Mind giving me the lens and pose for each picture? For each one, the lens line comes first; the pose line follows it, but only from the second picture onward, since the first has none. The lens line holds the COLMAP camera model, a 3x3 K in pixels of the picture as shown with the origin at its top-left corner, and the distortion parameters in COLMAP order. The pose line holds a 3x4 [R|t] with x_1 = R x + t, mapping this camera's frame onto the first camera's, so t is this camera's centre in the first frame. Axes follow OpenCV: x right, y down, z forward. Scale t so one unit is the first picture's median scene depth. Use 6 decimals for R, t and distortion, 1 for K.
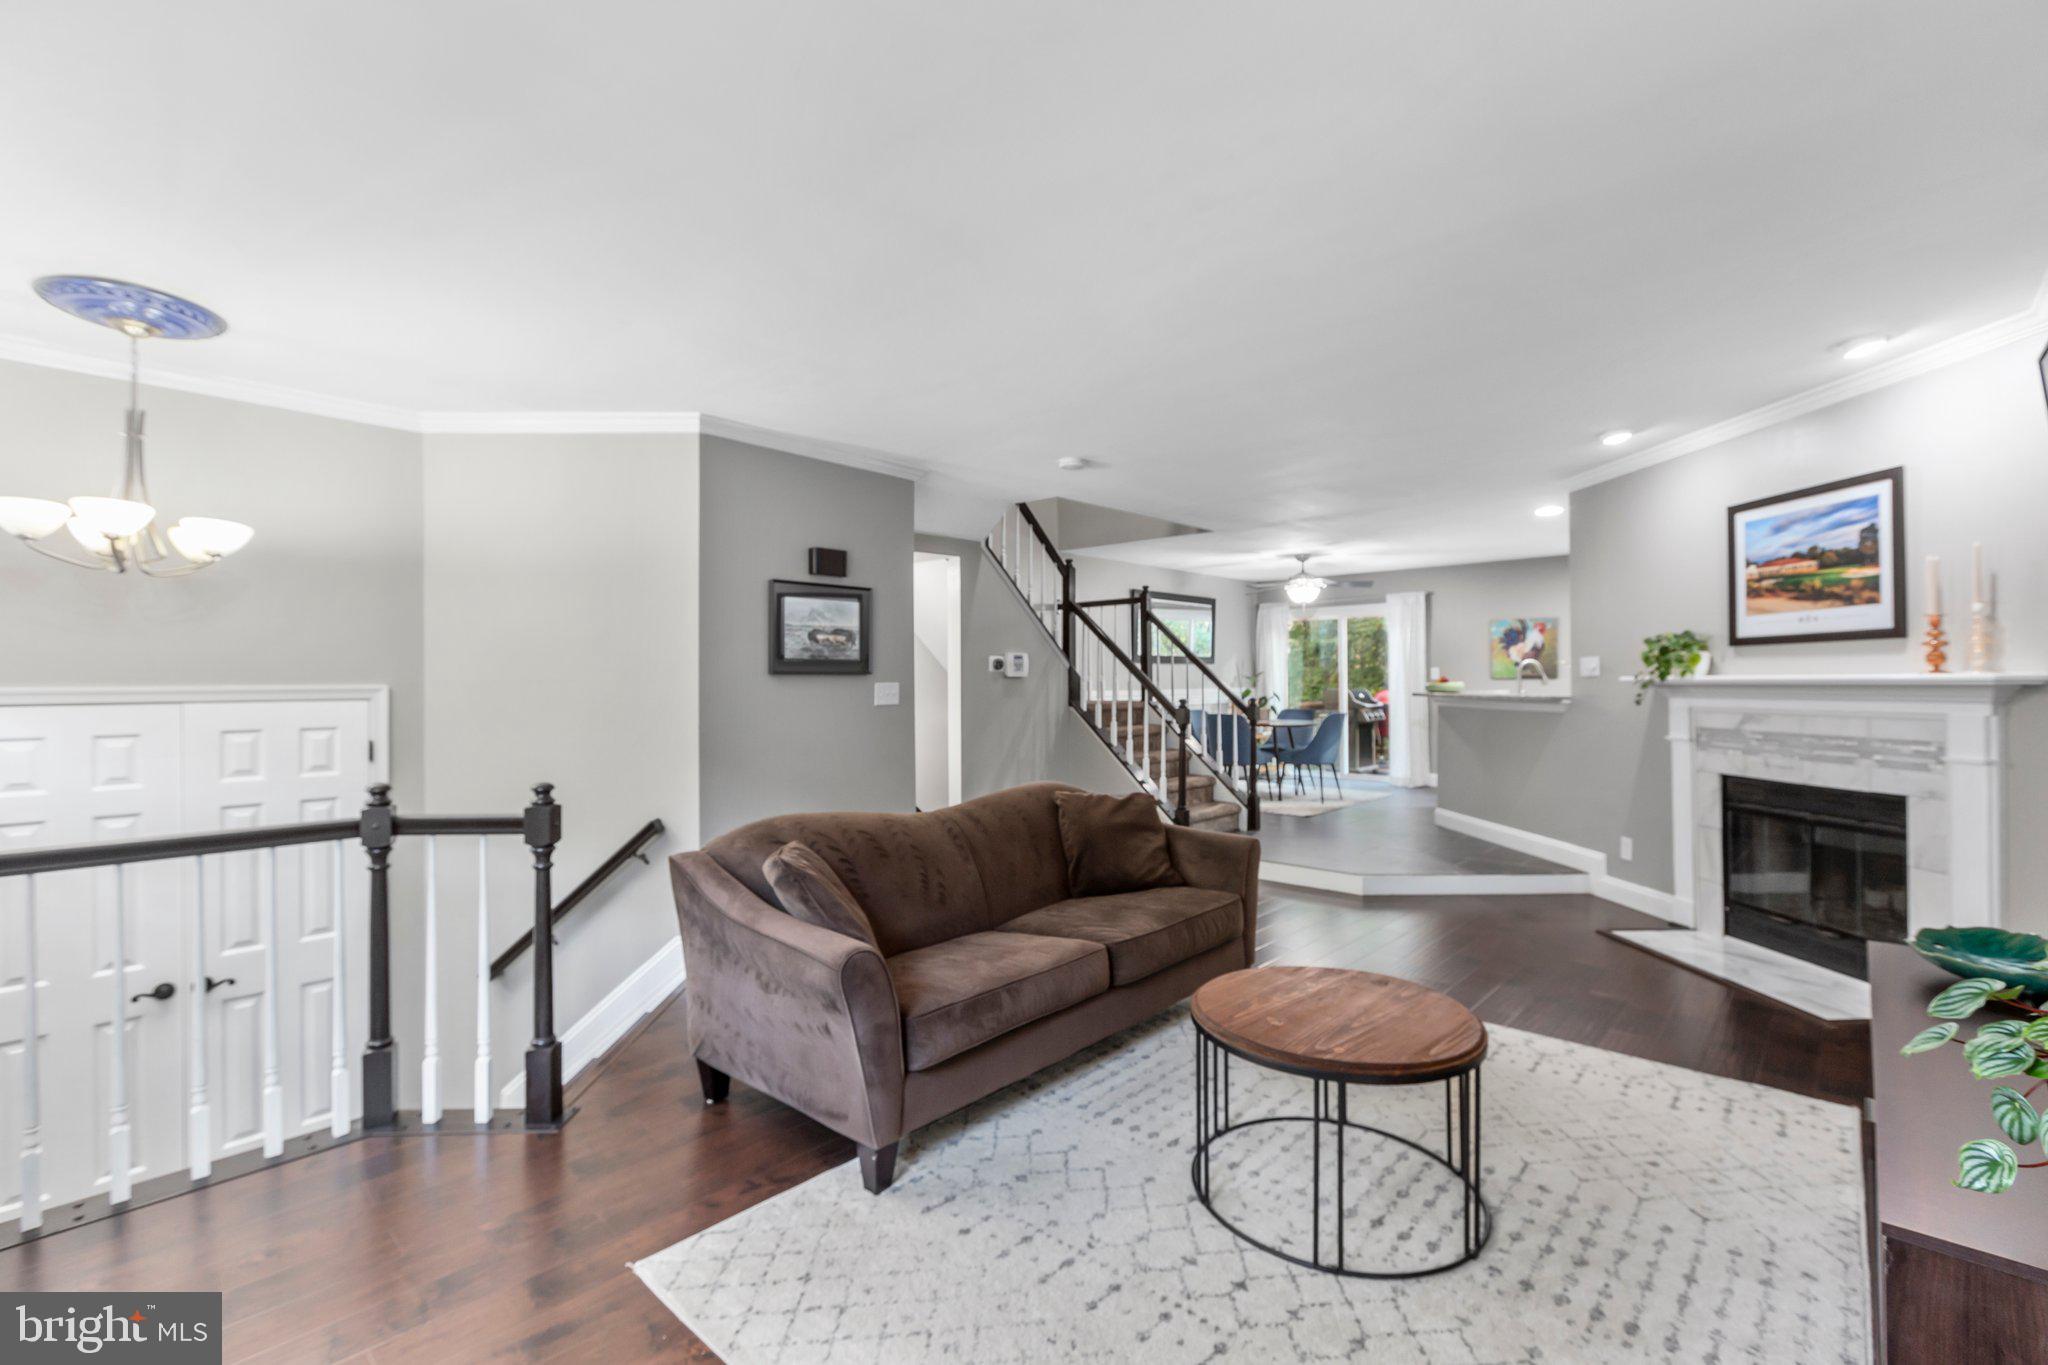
lens RADIAL K [[918.7, 0, 1017.5], [0, 918.7, 683.0], [0, 0, 1]] dist [0.000754, -0.000103]
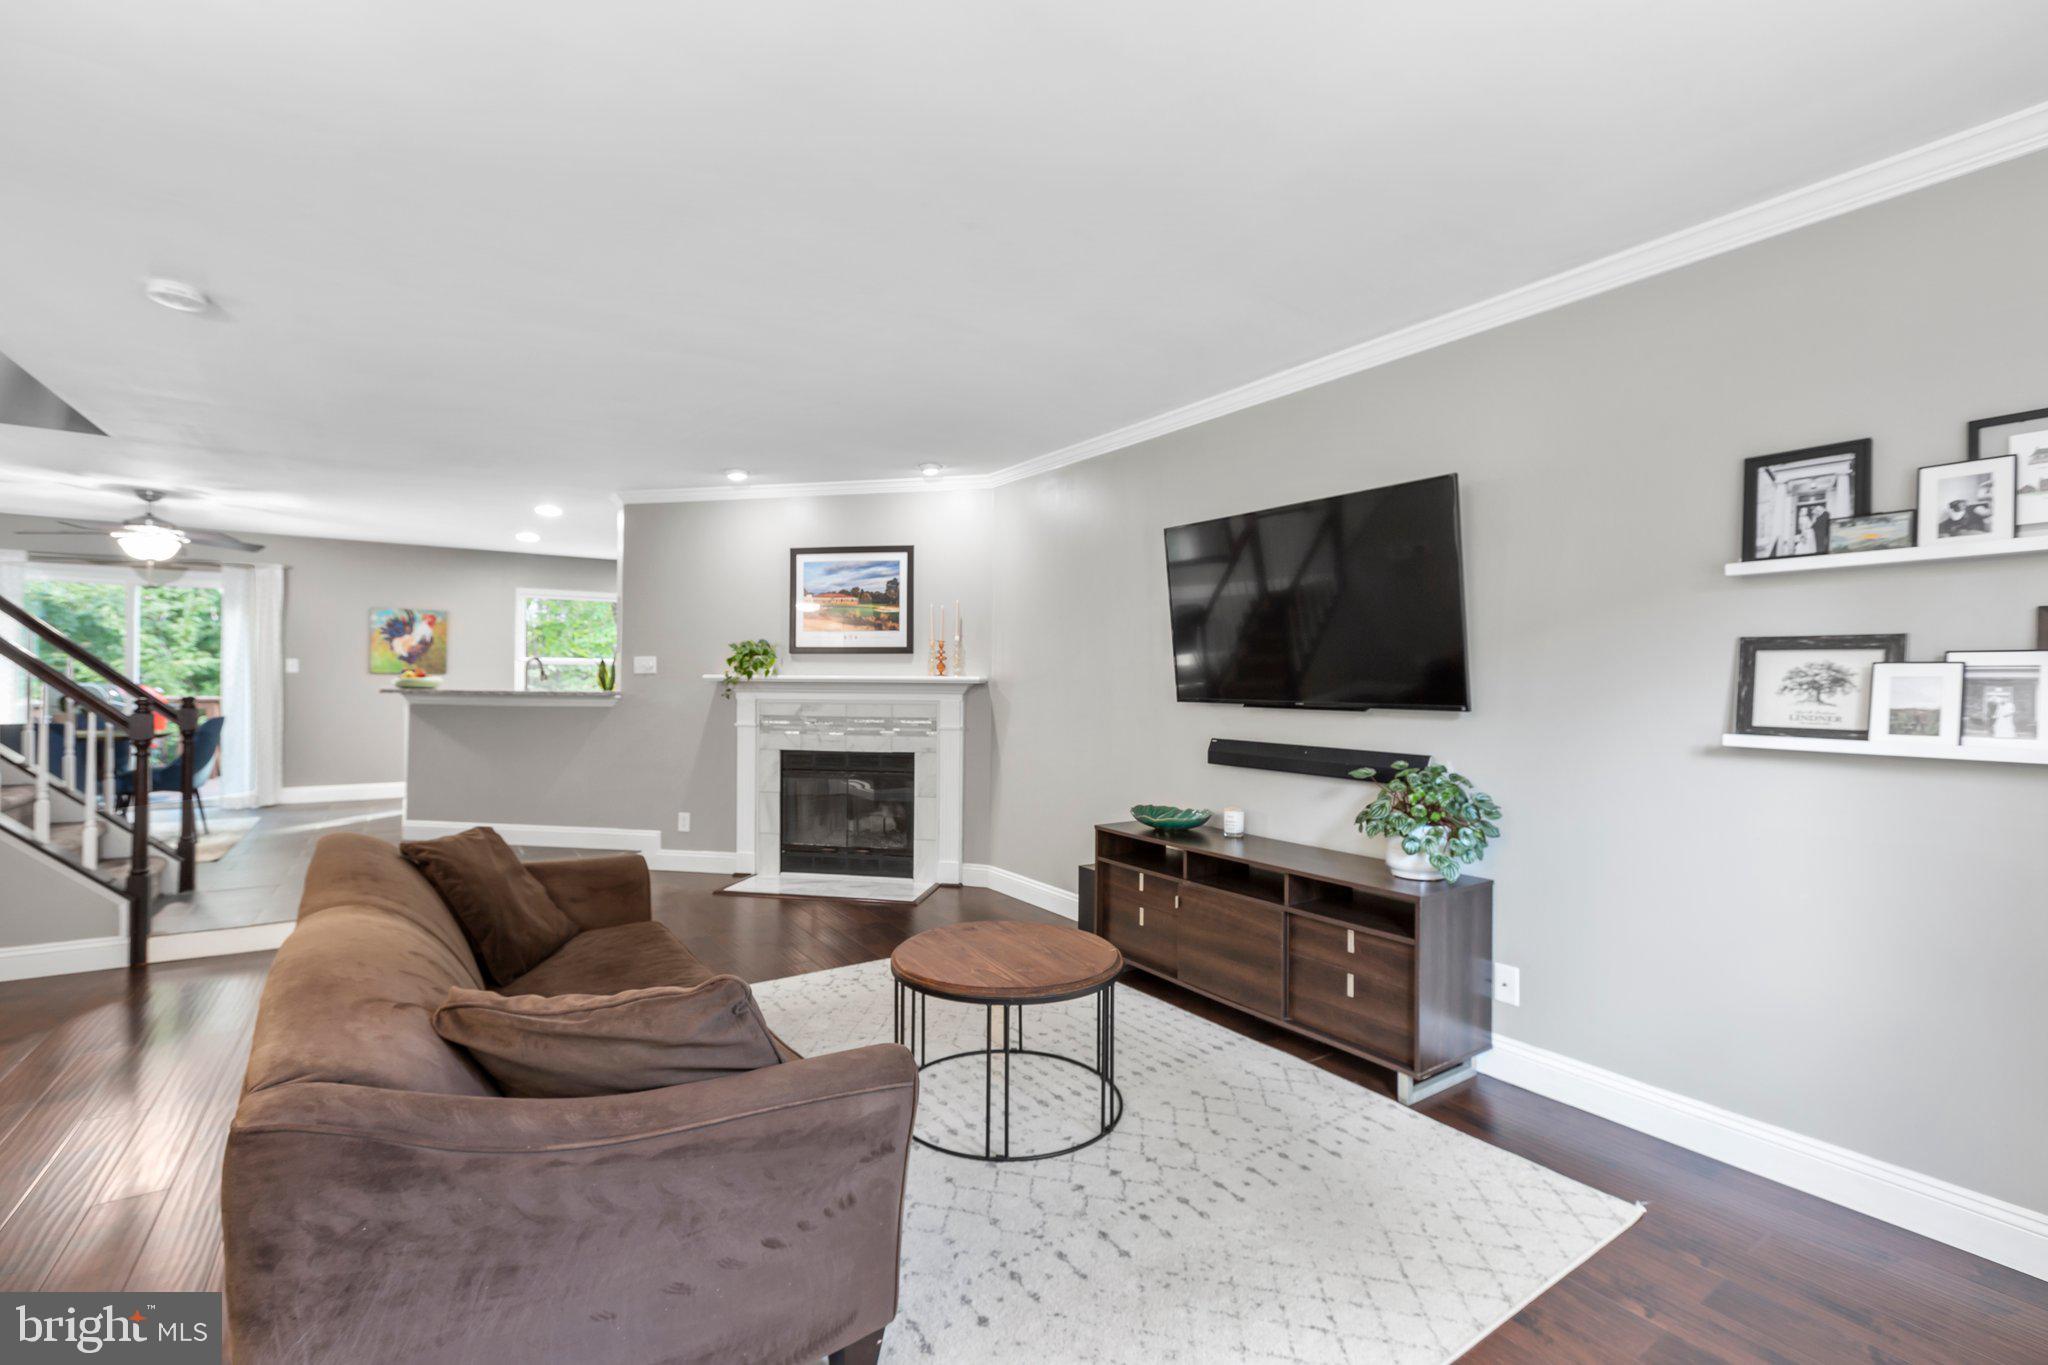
lens RADIAL K [[918.7, 0, 1016.5], [0, 918.7, 684.1], [0, 0, 1]] dist [0.000754, -0.000103]
pose [[0.197079, 0.001519, 0.980386, -0.489821], [-0.007865, 0.999969, 0.000032, 0.002176], [-0.980356, -0.007717, 0.197085, 0.443288]]
